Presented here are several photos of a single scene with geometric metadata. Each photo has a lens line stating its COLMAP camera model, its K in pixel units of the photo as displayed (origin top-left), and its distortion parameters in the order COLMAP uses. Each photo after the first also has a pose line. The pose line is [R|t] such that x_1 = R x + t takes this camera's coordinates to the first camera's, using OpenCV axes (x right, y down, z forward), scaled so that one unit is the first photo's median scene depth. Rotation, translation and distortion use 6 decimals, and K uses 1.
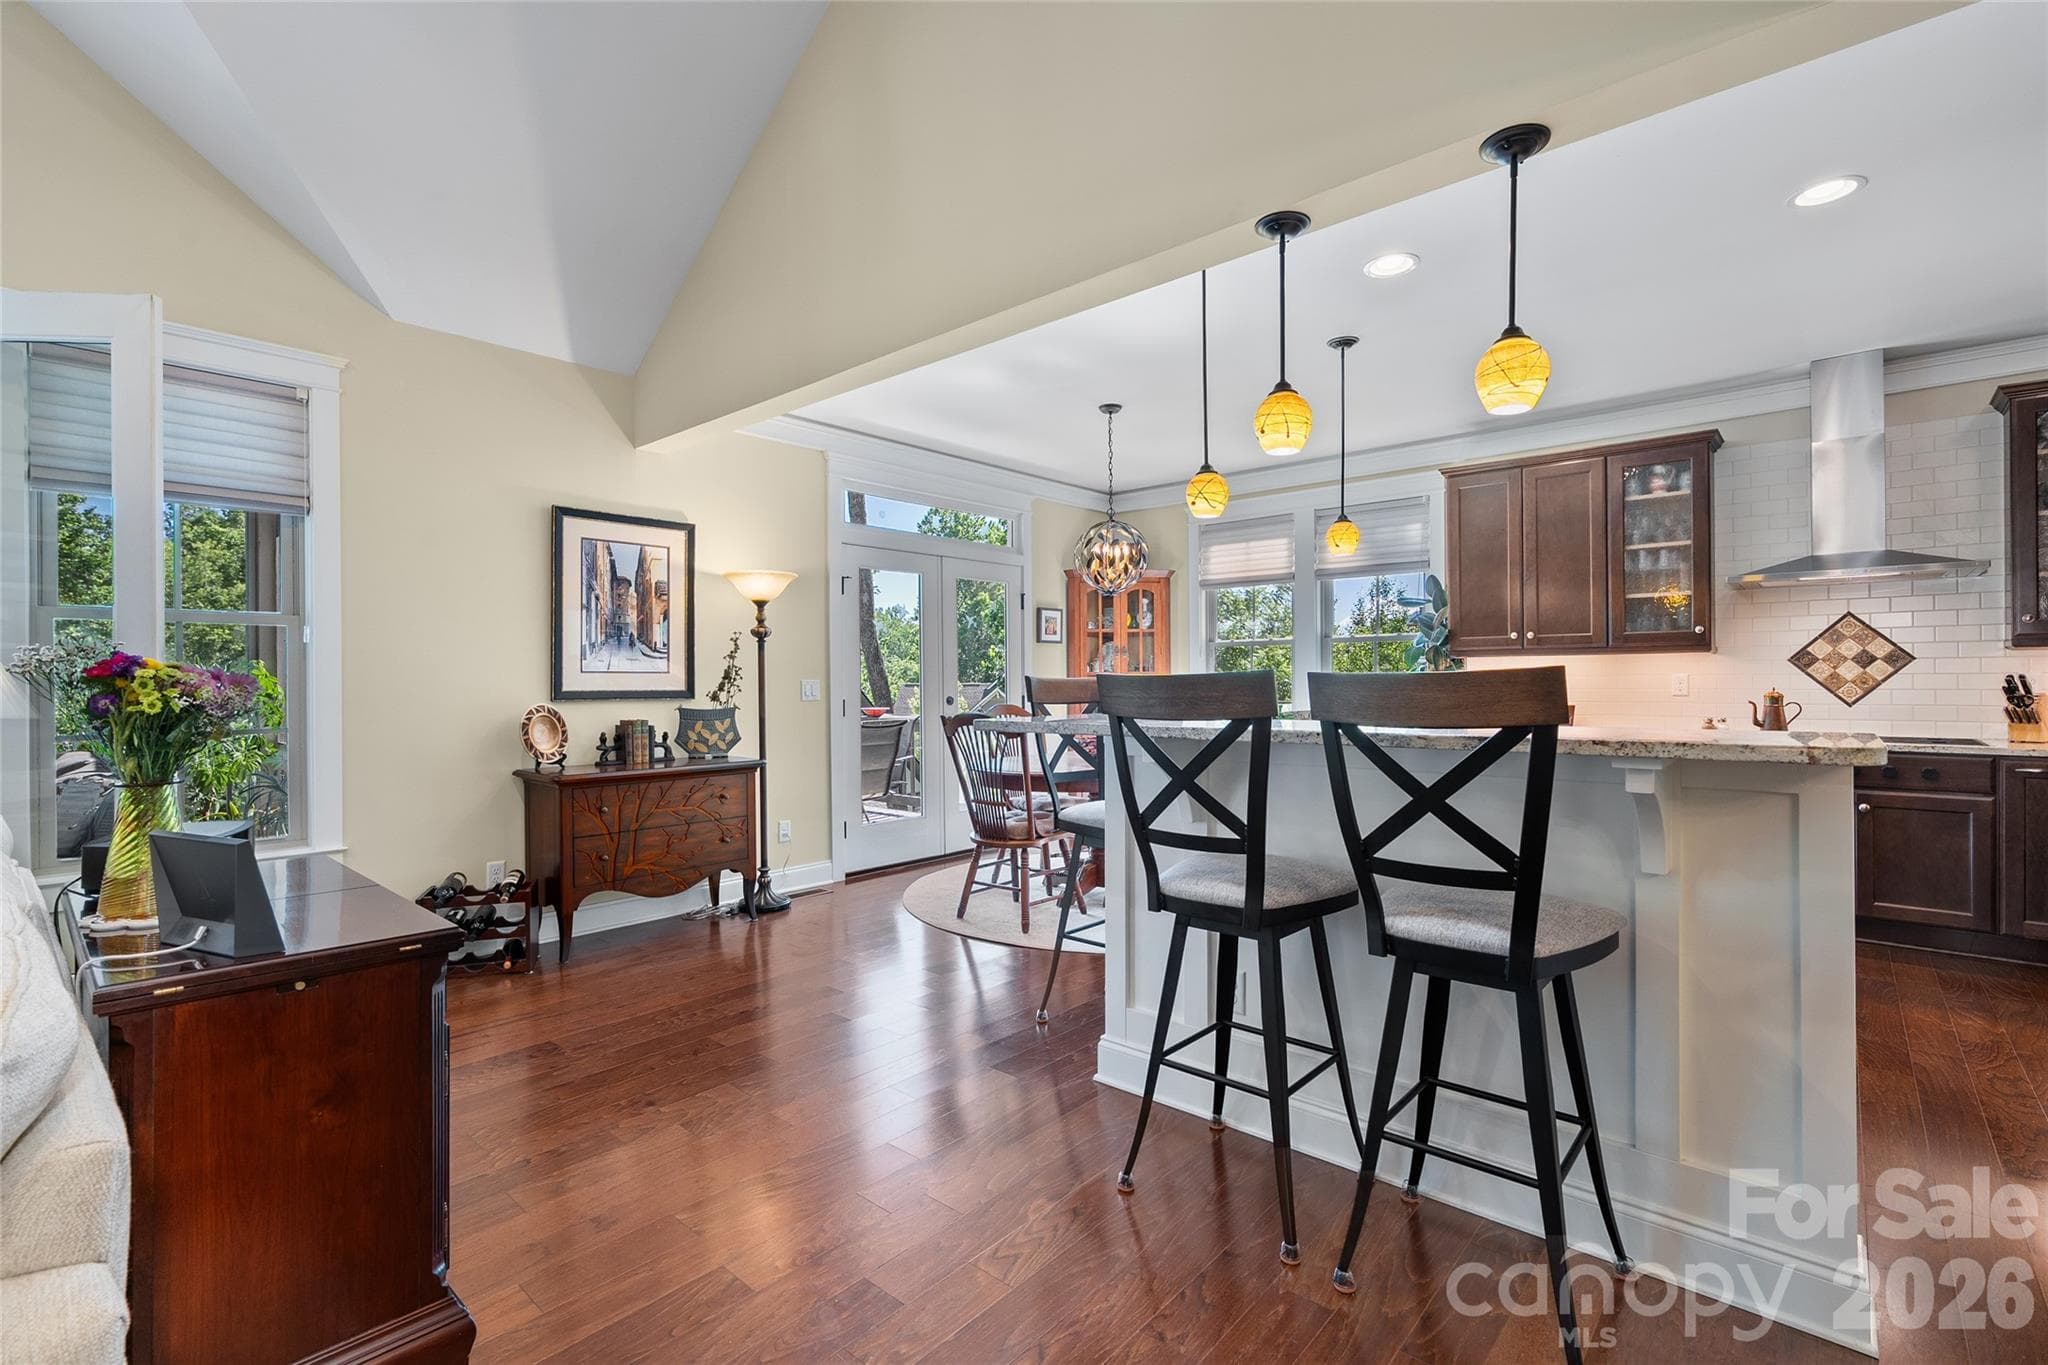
lens RADIAL K [[927.0, 0, 1023.6], [0, 927.0, 680.6], [0, 0, 1]] dist [-0.000911, -0.000052]
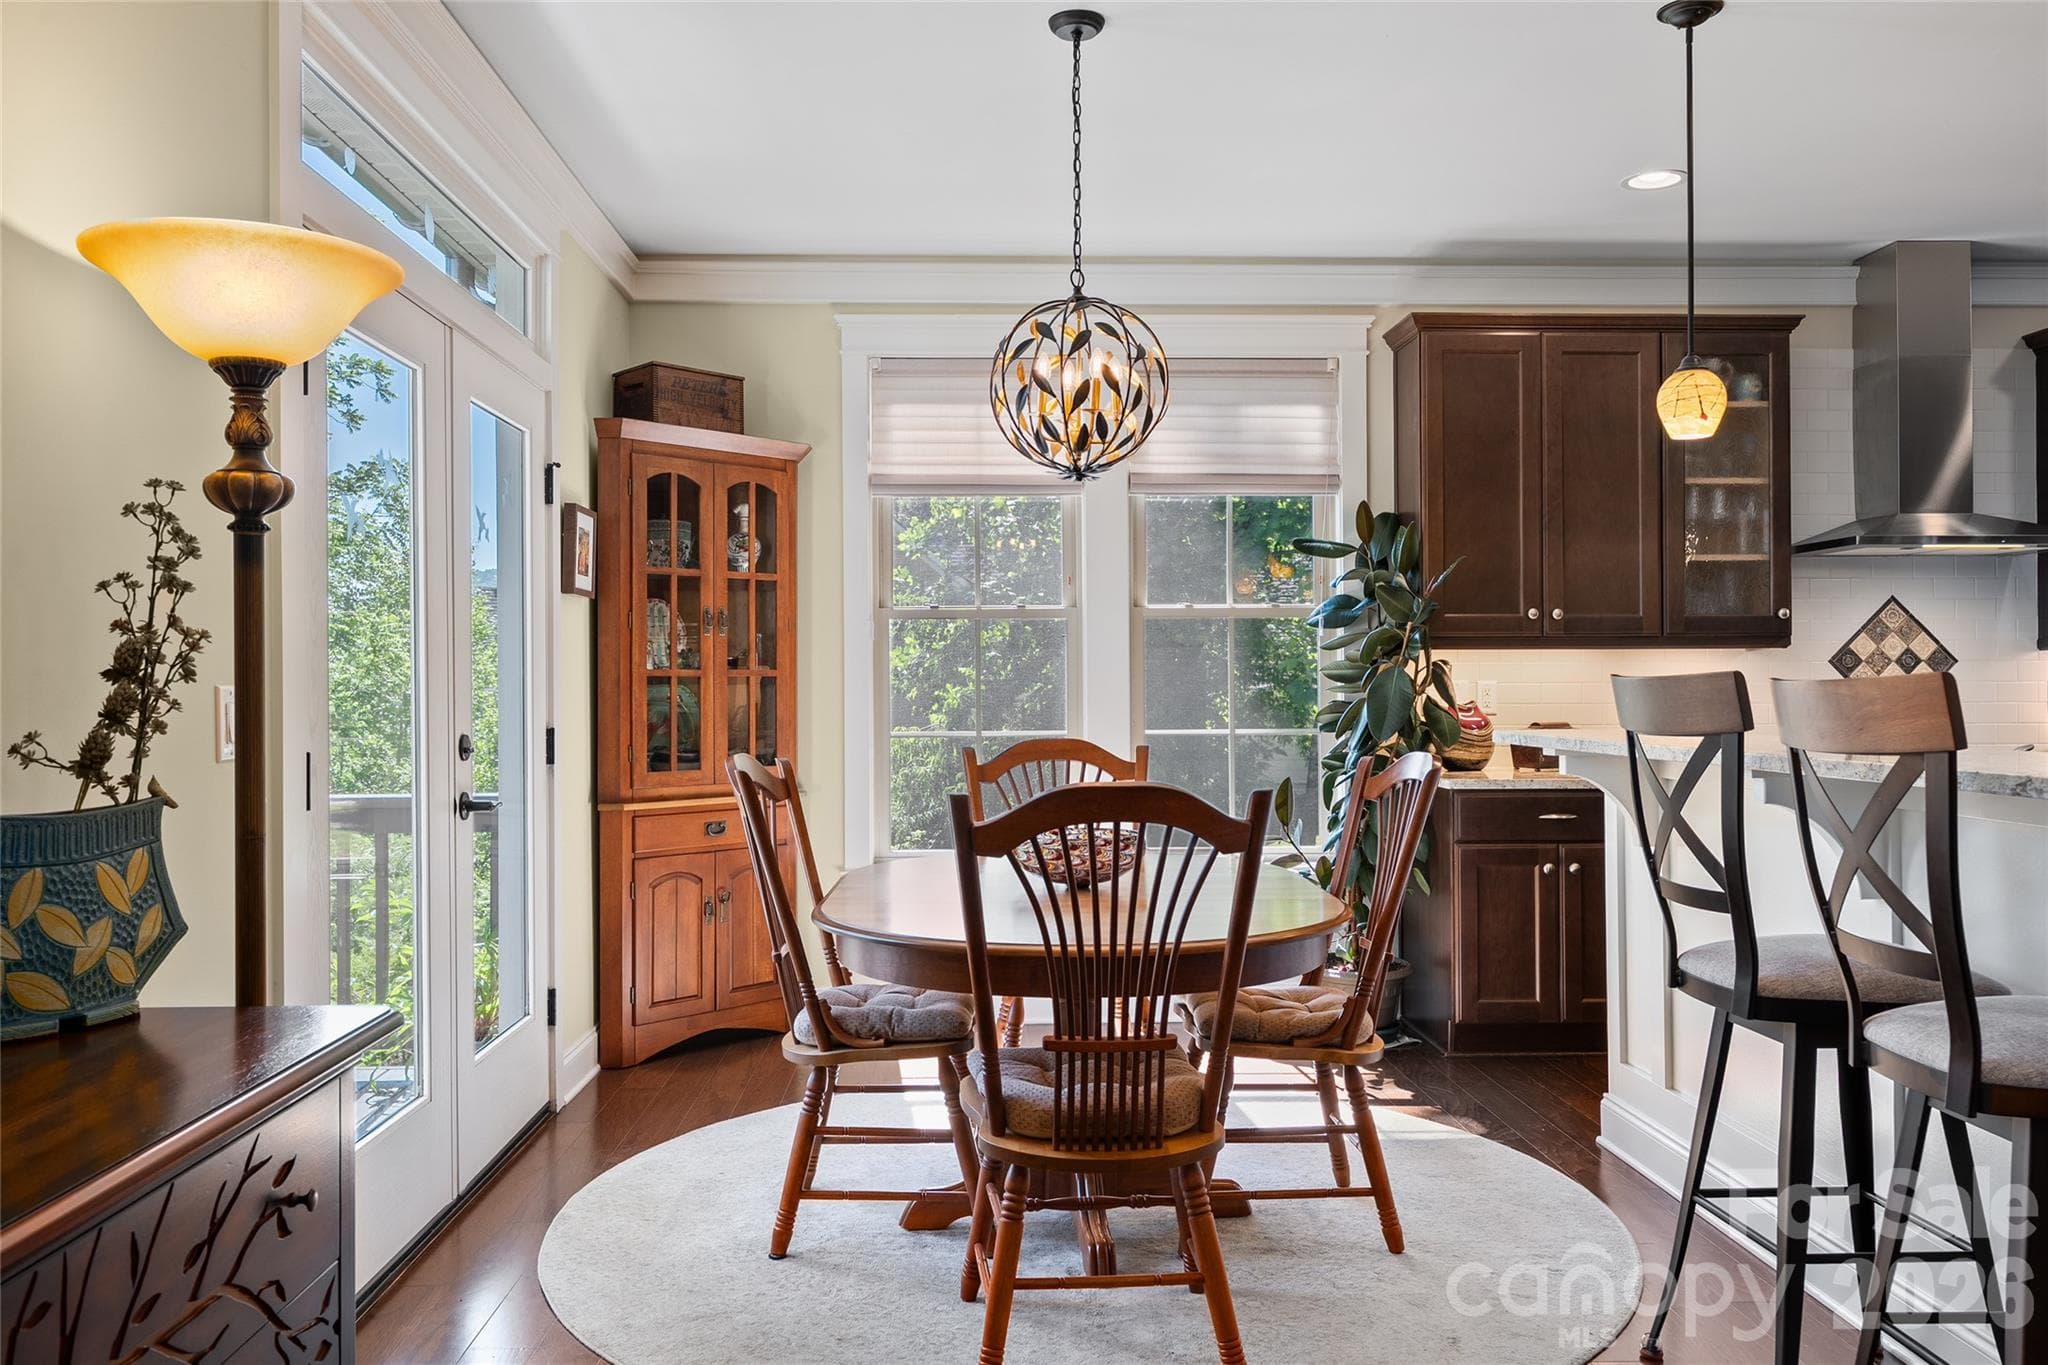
lens RADIAL K [[1547.3, 0, 1021.4], [0, 1547.3, 684.2], [0, 0, 1]] dist [-0.004114, -0.002836]
pose [[0.723784, 0.003763, 0.690016, -0.426173], [-0.000591, 0.999988, -0.004834, 0.001297], [-0.690026, 0.003090, 0.723778, 0.567887]]
